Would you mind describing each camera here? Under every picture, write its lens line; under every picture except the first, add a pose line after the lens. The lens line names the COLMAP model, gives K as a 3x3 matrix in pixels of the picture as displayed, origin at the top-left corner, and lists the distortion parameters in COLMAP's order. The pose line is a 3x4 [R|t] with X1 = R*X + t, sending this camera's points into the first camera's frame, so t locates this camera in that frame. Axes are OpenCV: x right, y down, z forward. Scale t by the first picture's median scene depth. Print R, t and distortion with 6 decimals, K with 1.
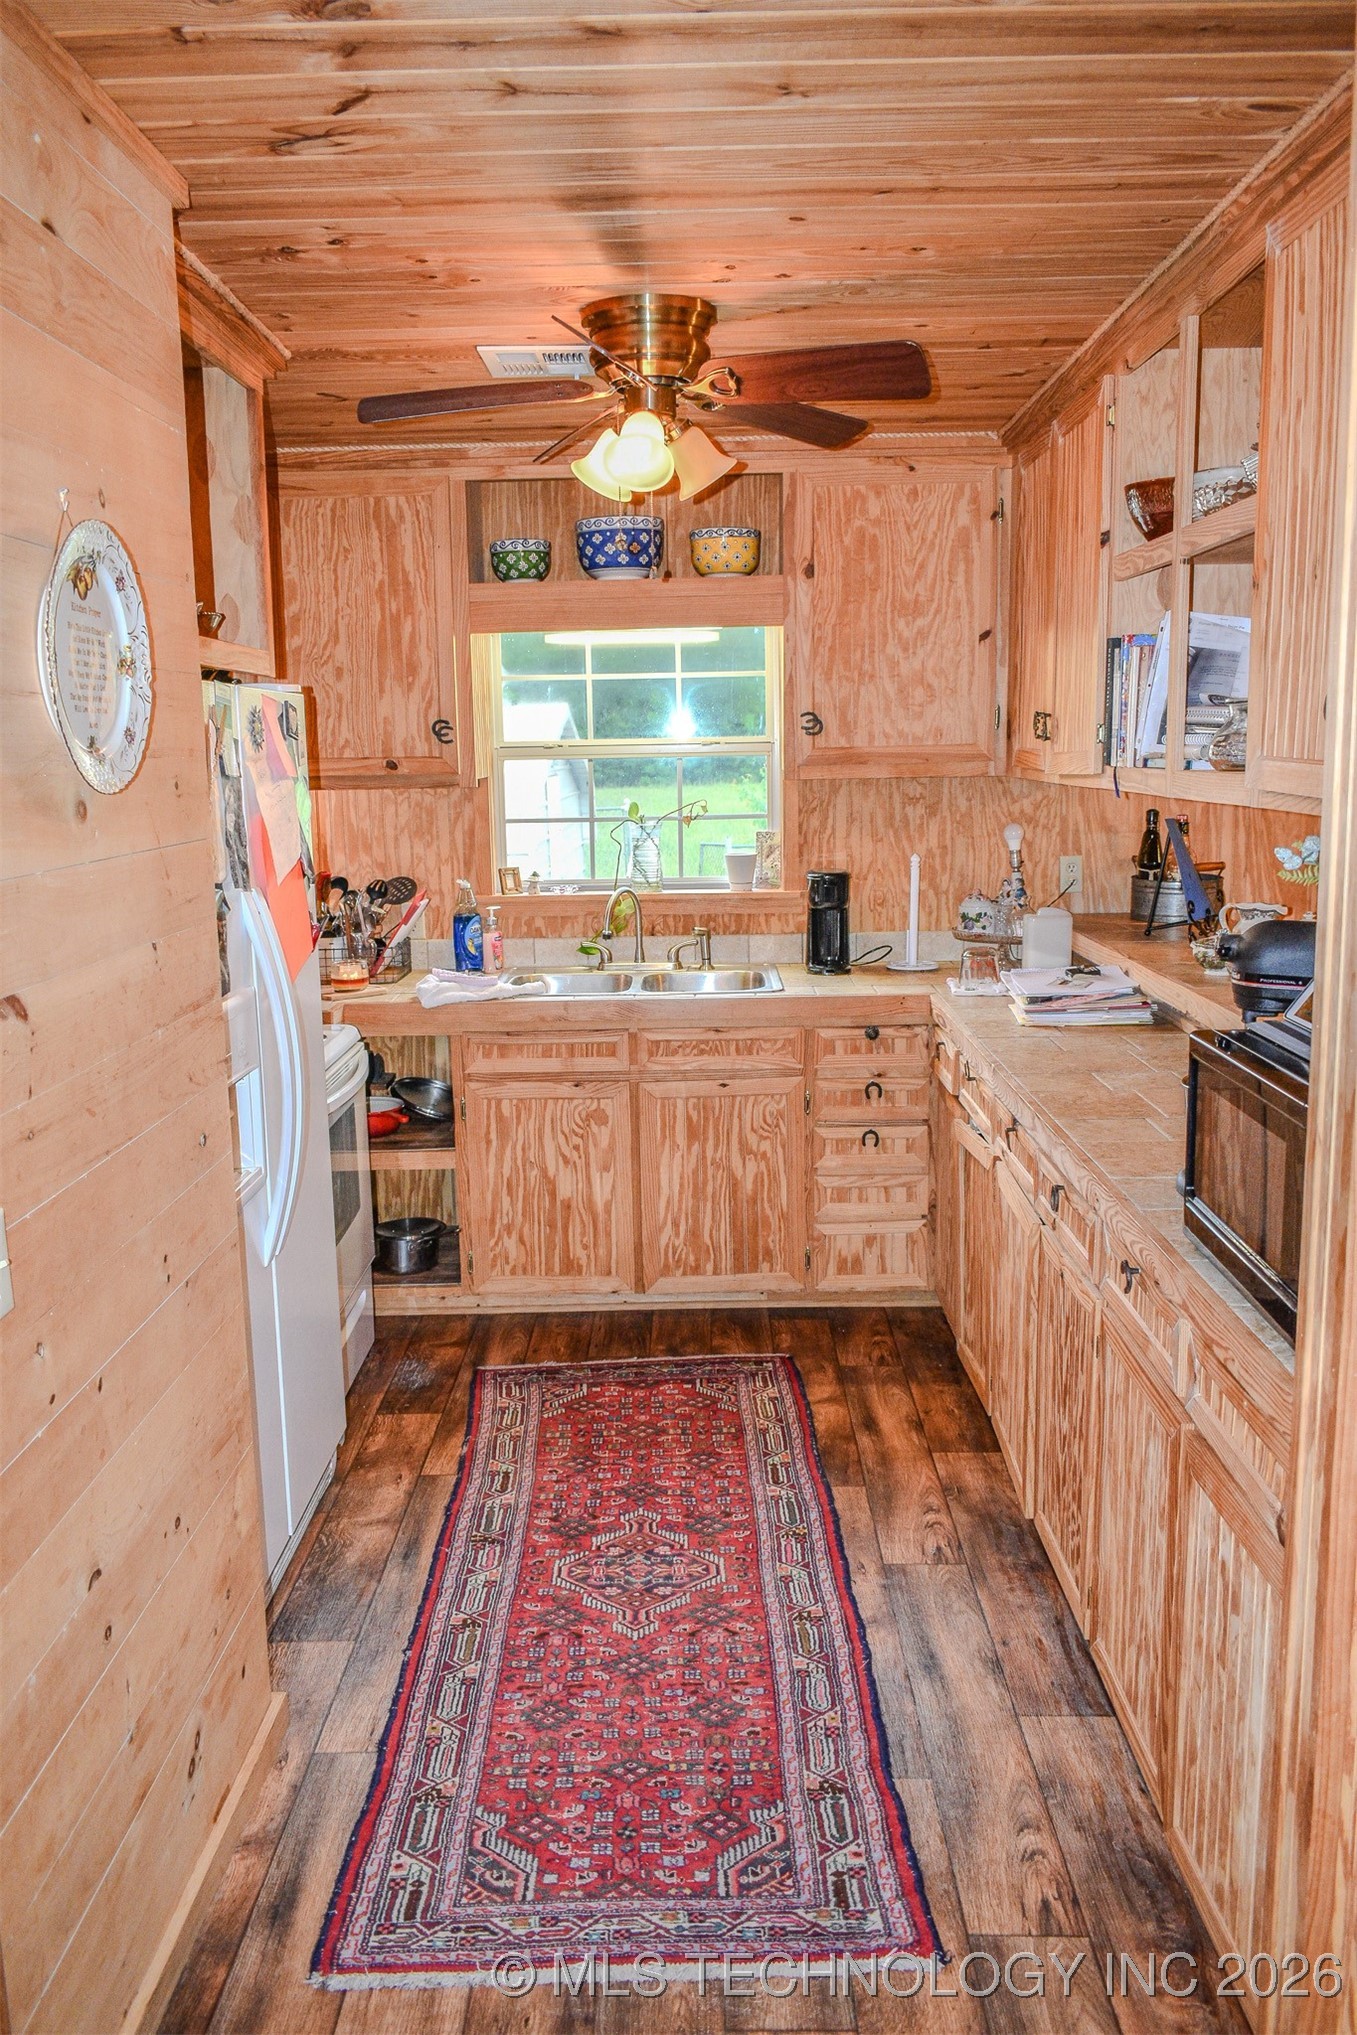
lens RADIAL K [[1565.8, 0, 678.5], [0, 1565.8, 1017.5], [0, 0, 1]] dist [-0.016462, 0.007946]
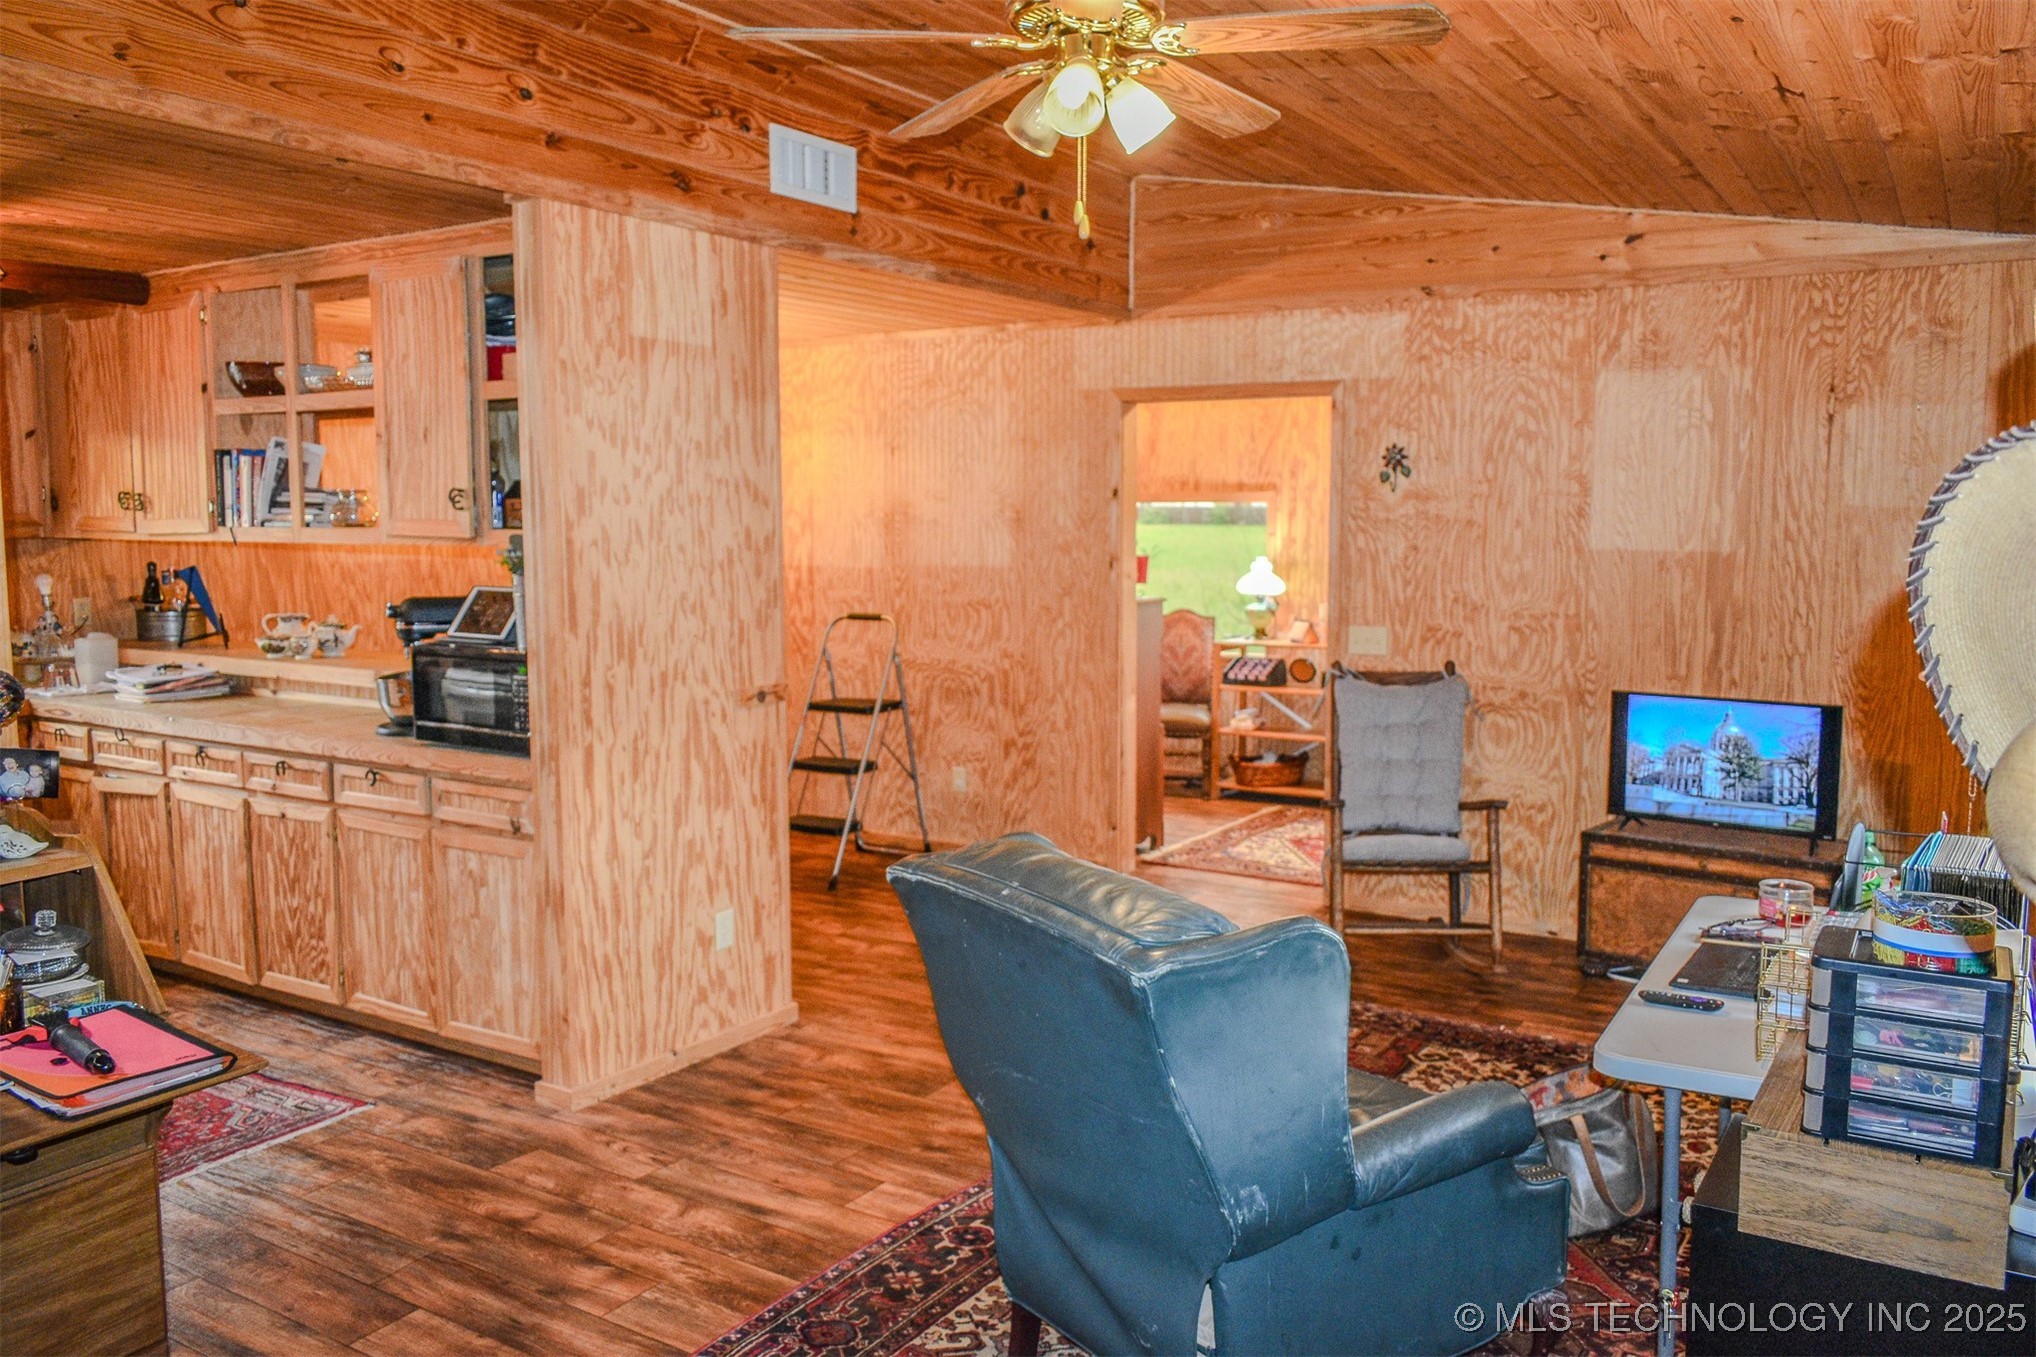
lens RADIAL K [[1566.6, 0, 1018.0], [0, 1566.6, 678.5], [0, 0, 1]] dist [-0.016462, 0.007946]
pose [[0.522691, -0.071384, 0.849528, -0.575822], [0.137349, 0.990522, -0.001275, 0.093657], [-0.841385, 0.117348, 0.527541, -0.450491]]
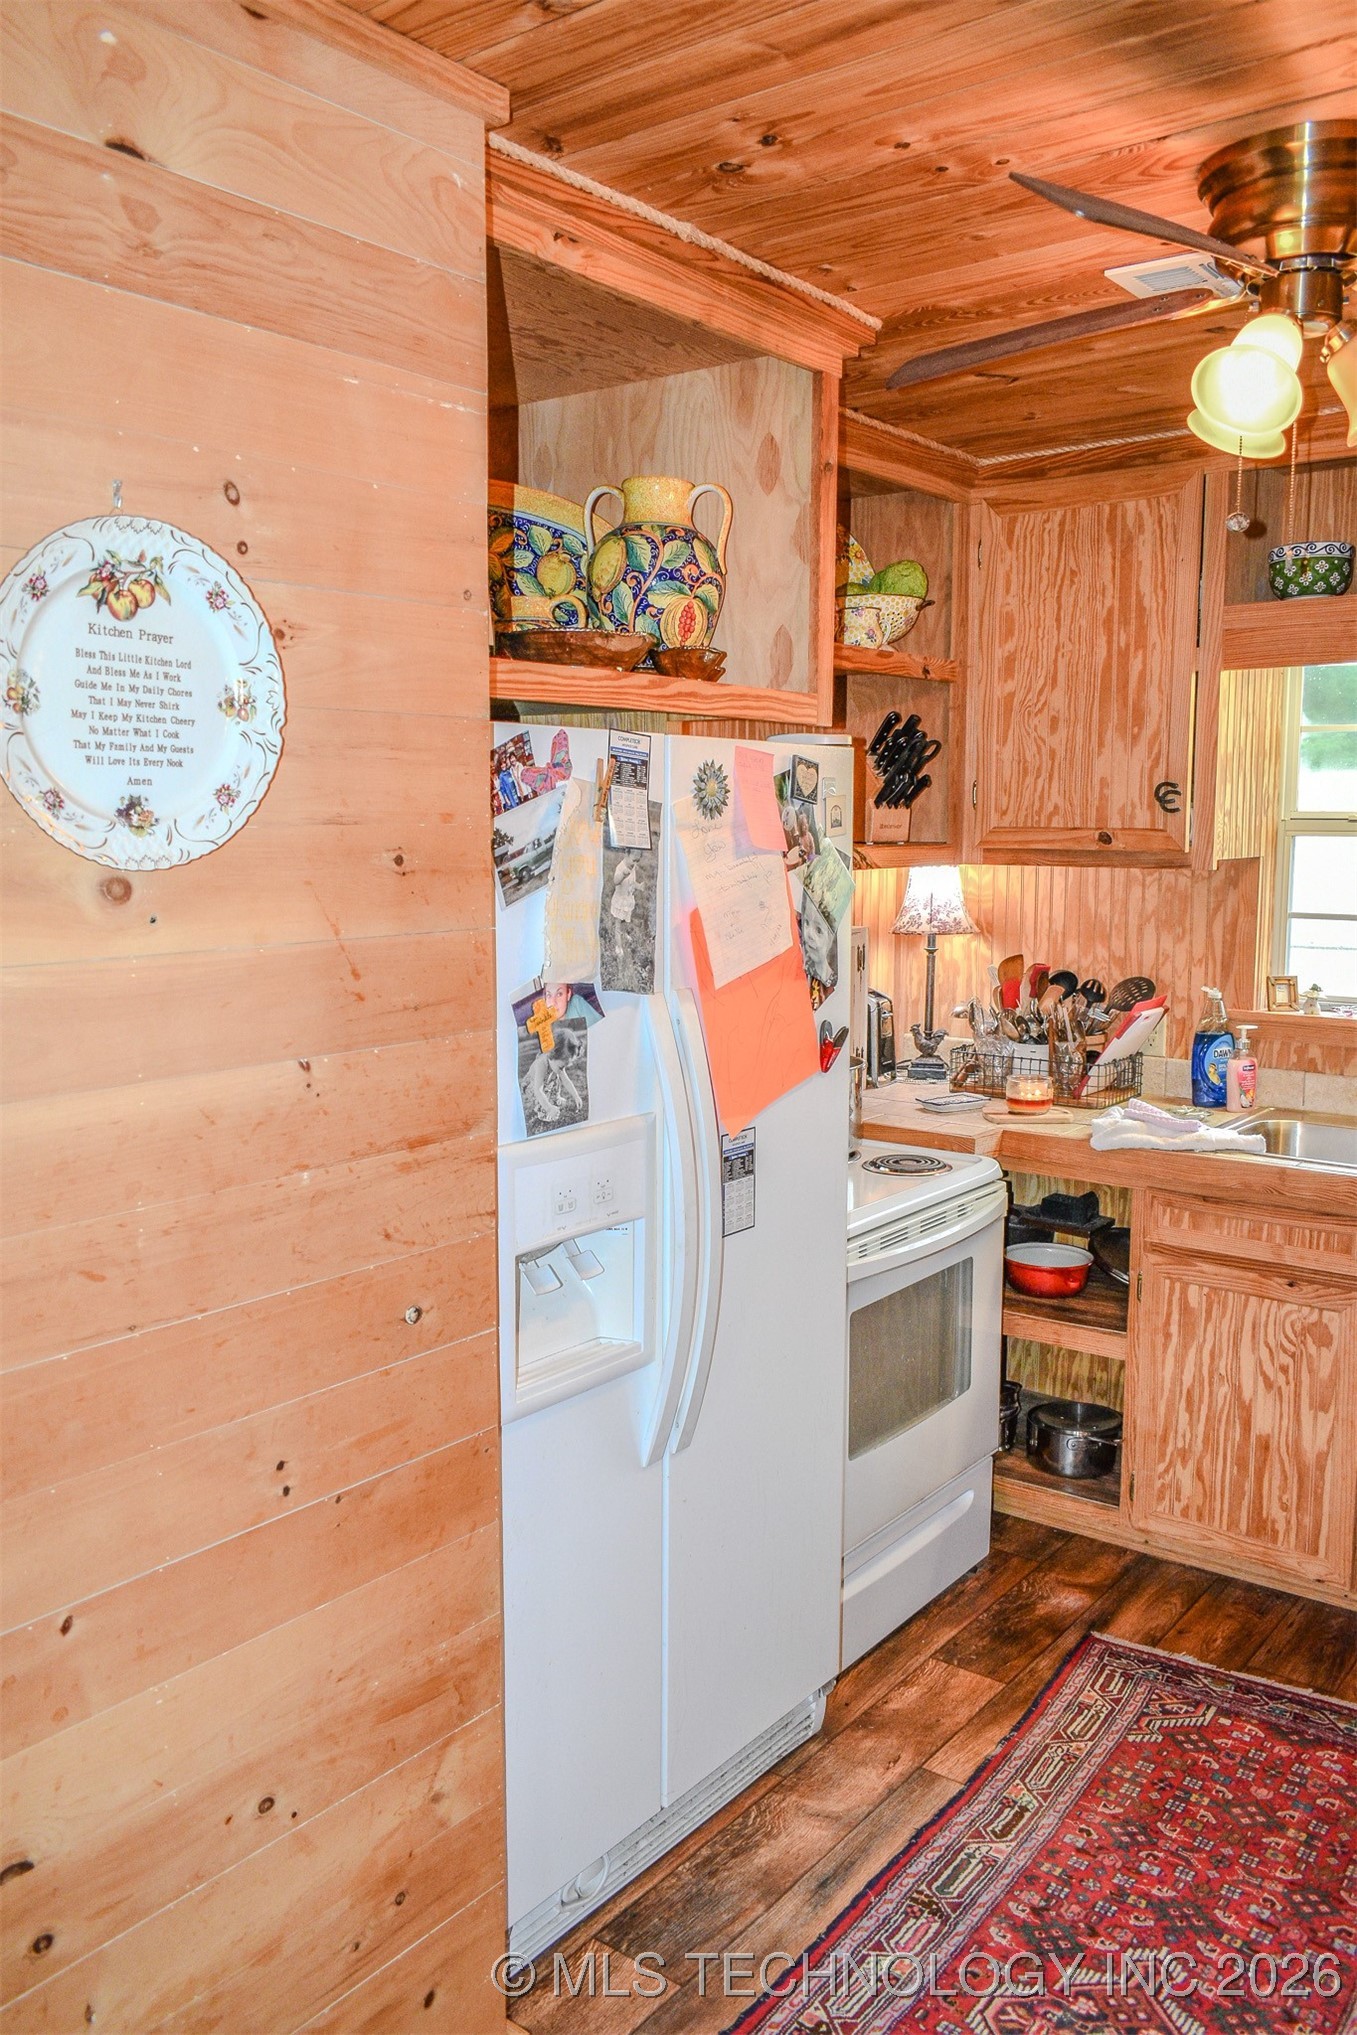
lens RADIAL K [[1602.9, 0, 678.5], [0, 1602.9, 1017.5], [0, 0, 1]] dist [-0.014665, 0.005579]
pose [[0.796244, 0.095346, -0.597415, 0.155715], [-0.120195, 0.992749, -0.001758, -0.049060], [0.592916, 0.073206, 0.801930, 0.255802]]
